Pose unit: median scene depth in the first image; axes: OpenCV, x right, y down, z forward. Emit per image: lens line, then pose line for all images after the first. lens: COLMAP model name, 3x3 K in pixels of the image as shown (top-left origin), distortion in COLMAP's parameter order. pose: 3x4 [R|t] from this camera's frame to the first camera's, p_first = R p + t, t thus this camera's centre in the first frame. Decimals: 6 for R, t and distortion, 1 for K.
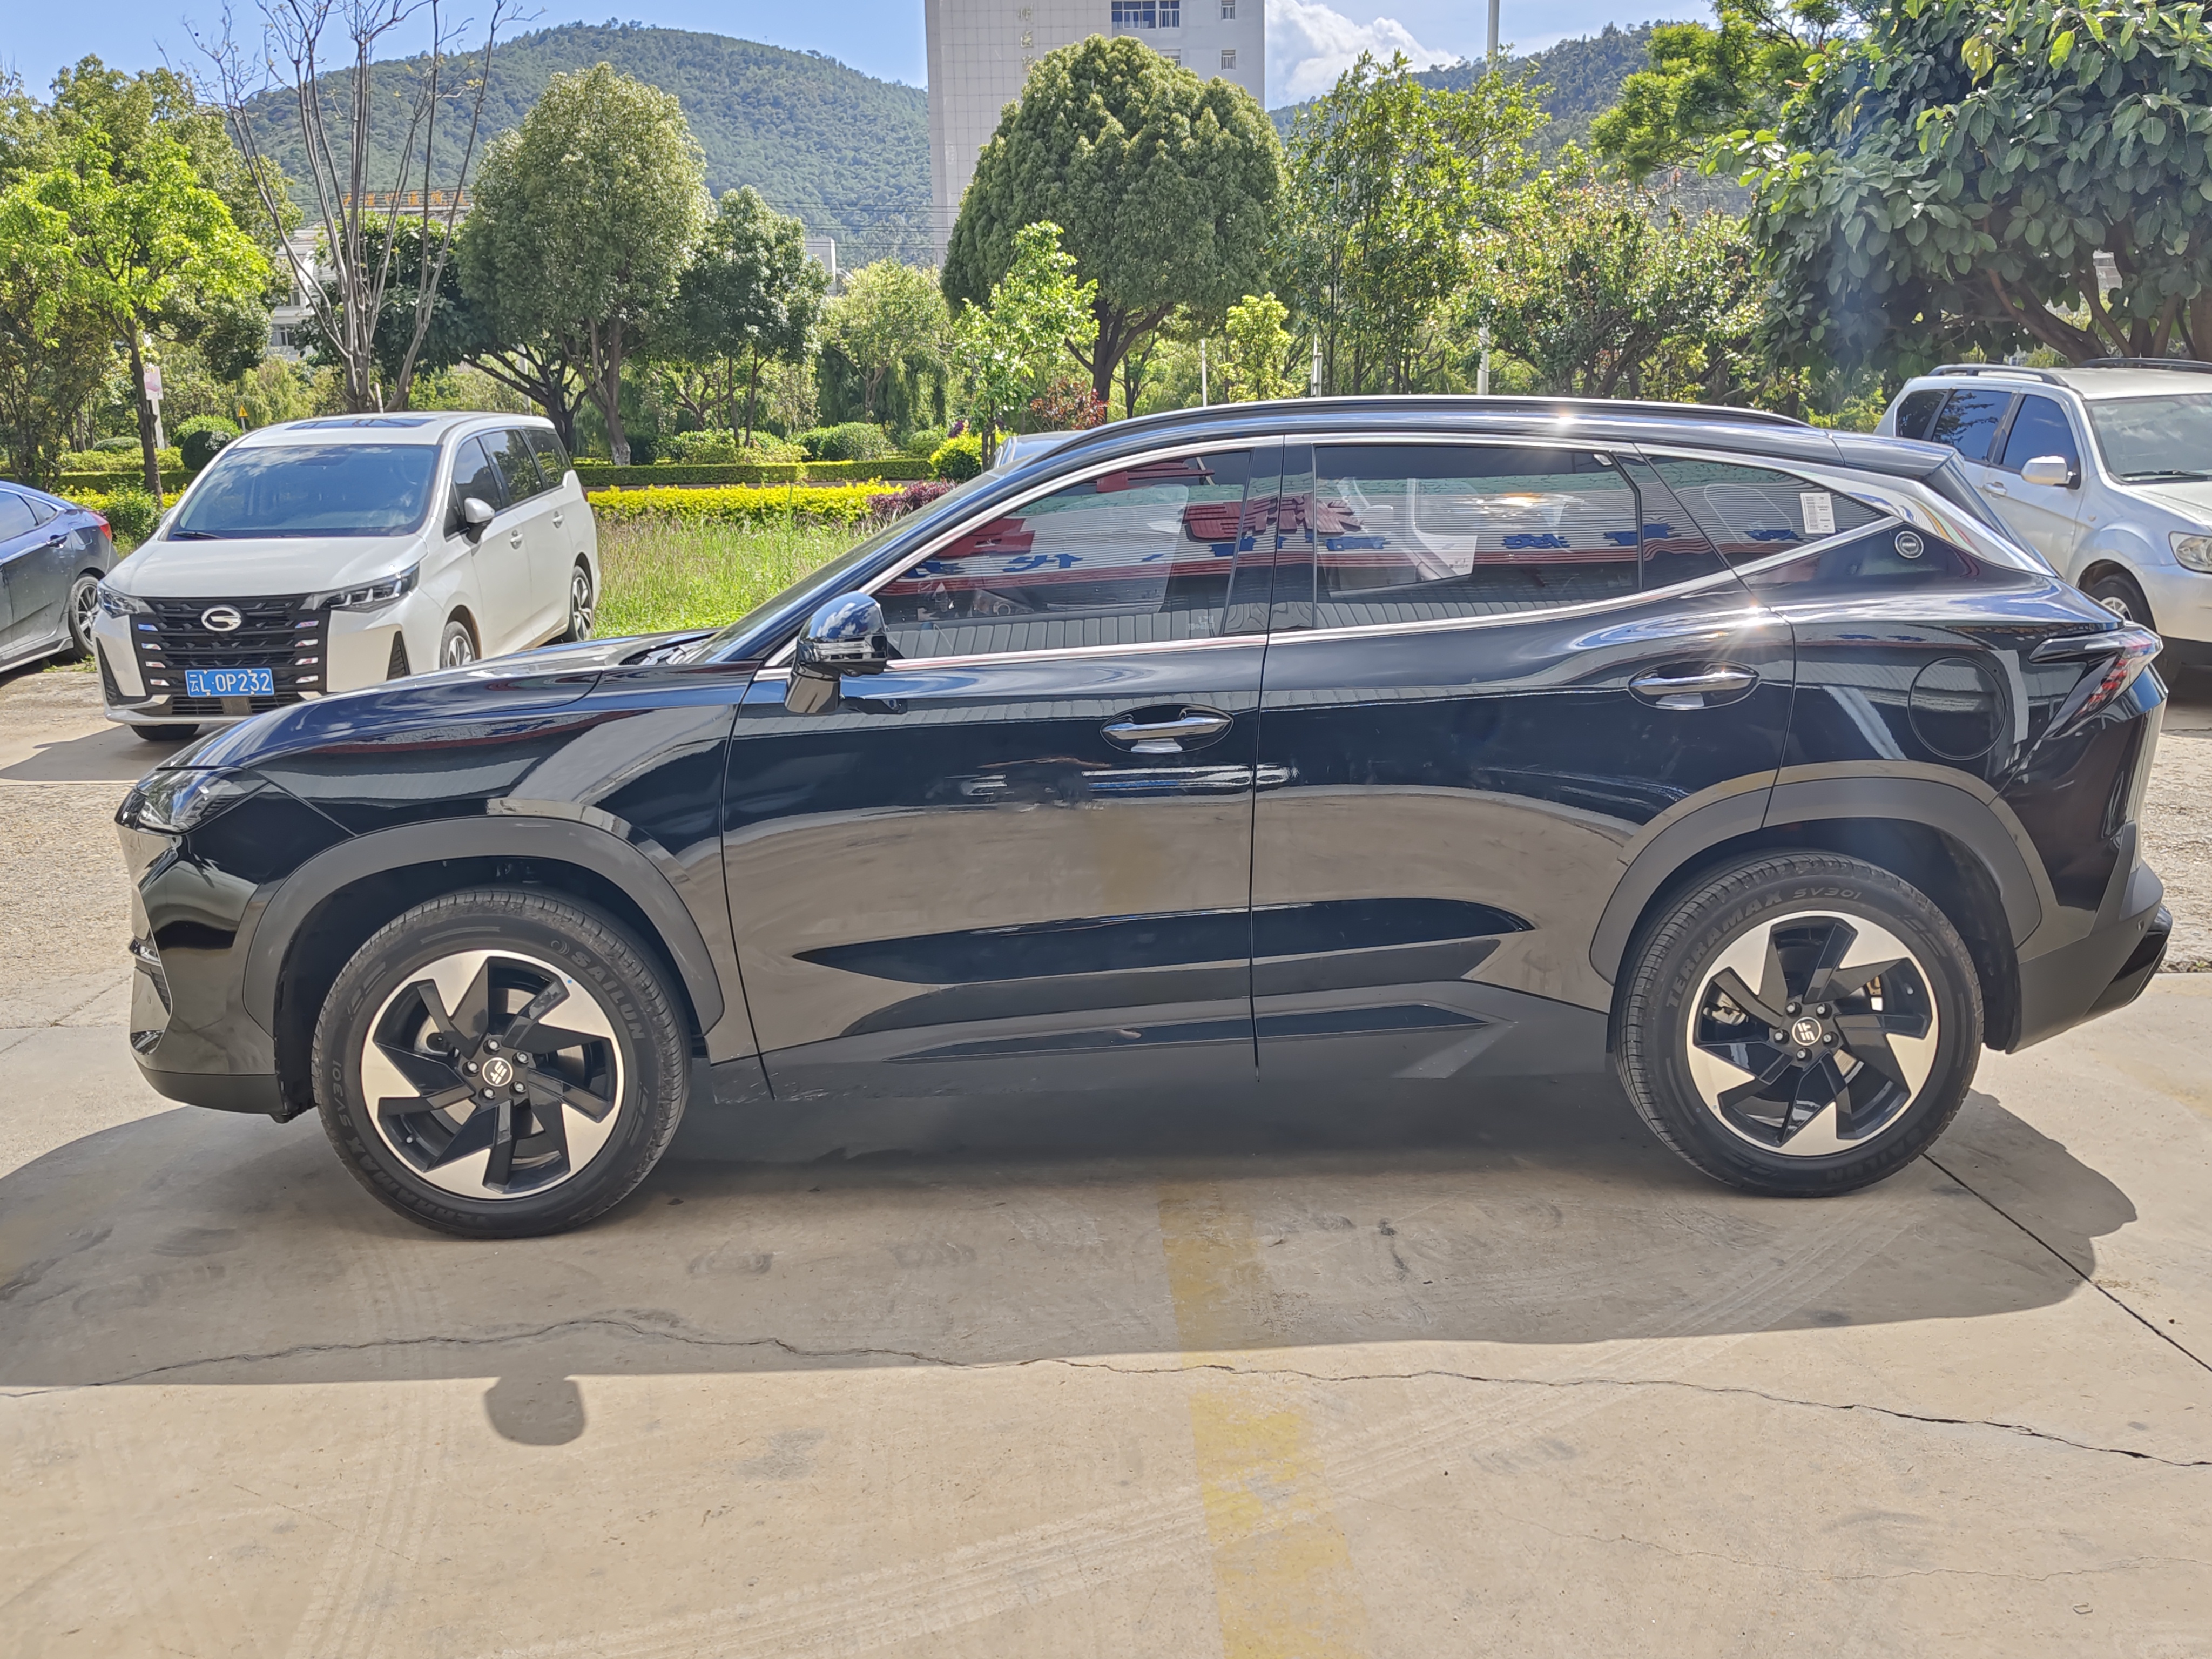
lens RADIAL K [[1969.2, 0, 1106.0], [0, 1969.2, 816.5], [0, 0, 1]] dist [0.061157, -0.073415]
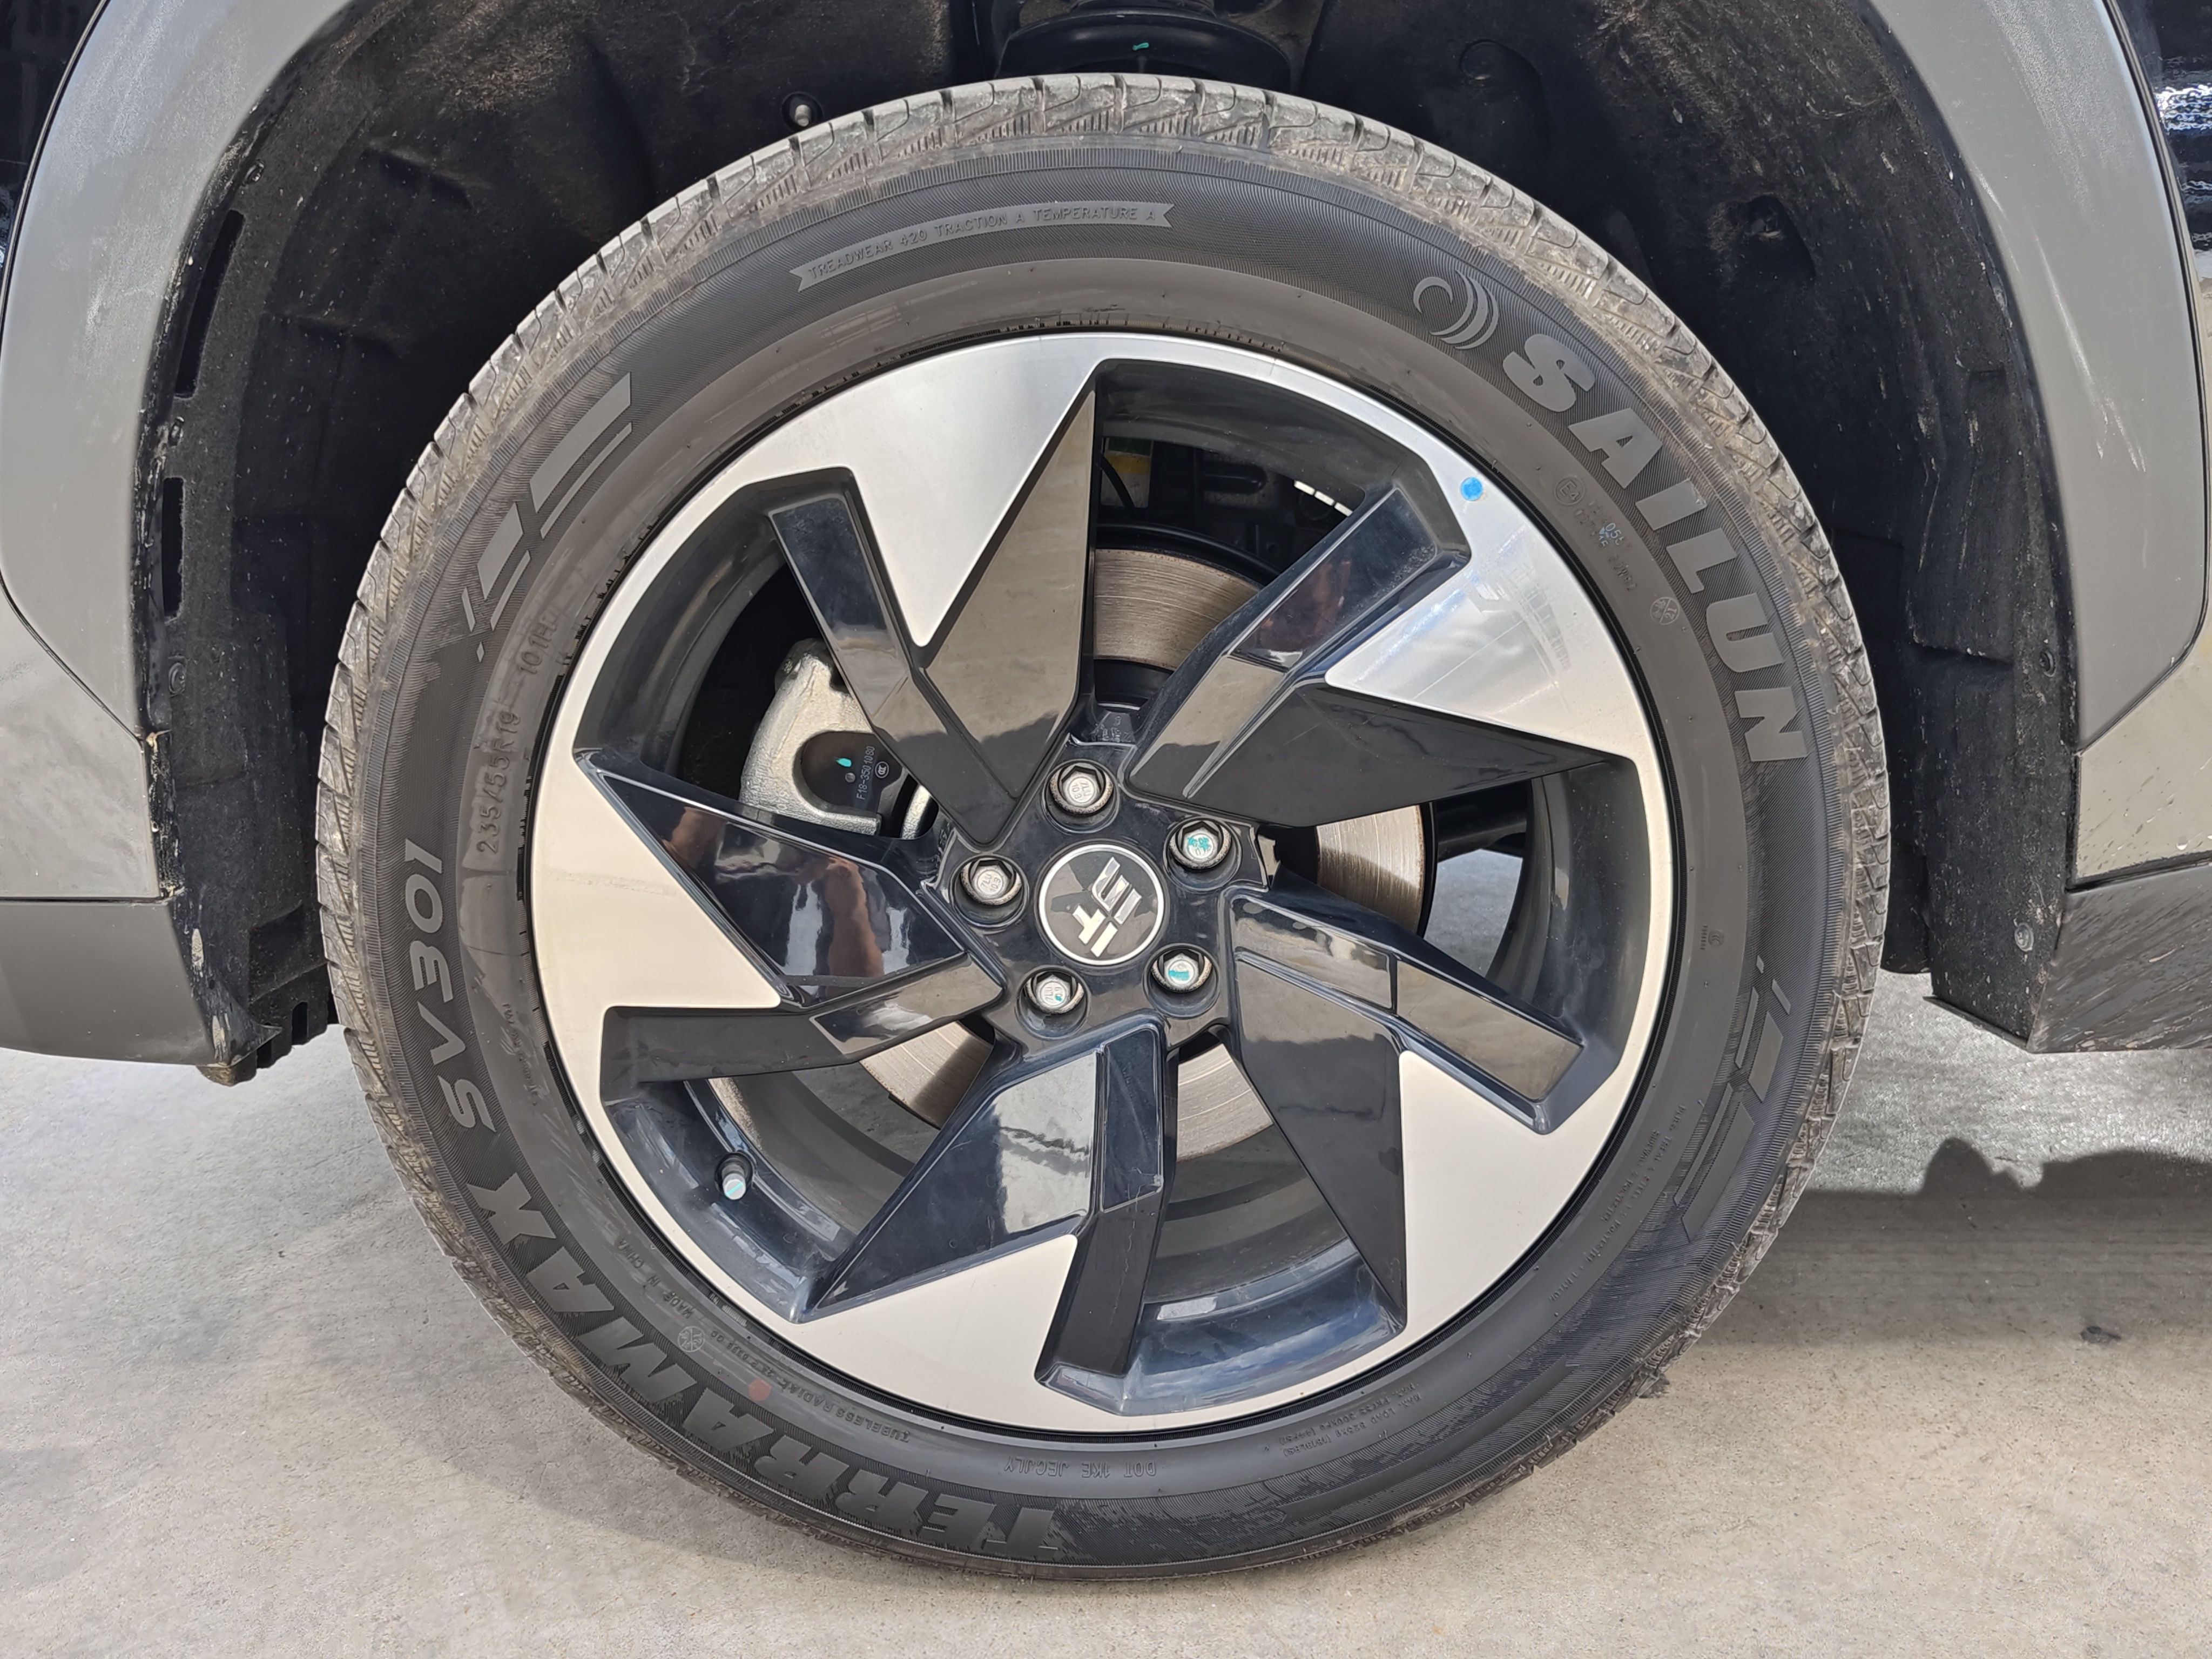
lens RADIAL K [[1969.2, 0, 1094.0], [0, 1969.2, 832.7], [0, 0, 1]] dist [0.061157, -0.073415]
pose [[0.998215, 0.010945, -0.058717, -0.294667], [-0.005751, 0.996112, 0.087903, 0.100417], [0.059451, -0.087409, 0.994397, 0.771694]]
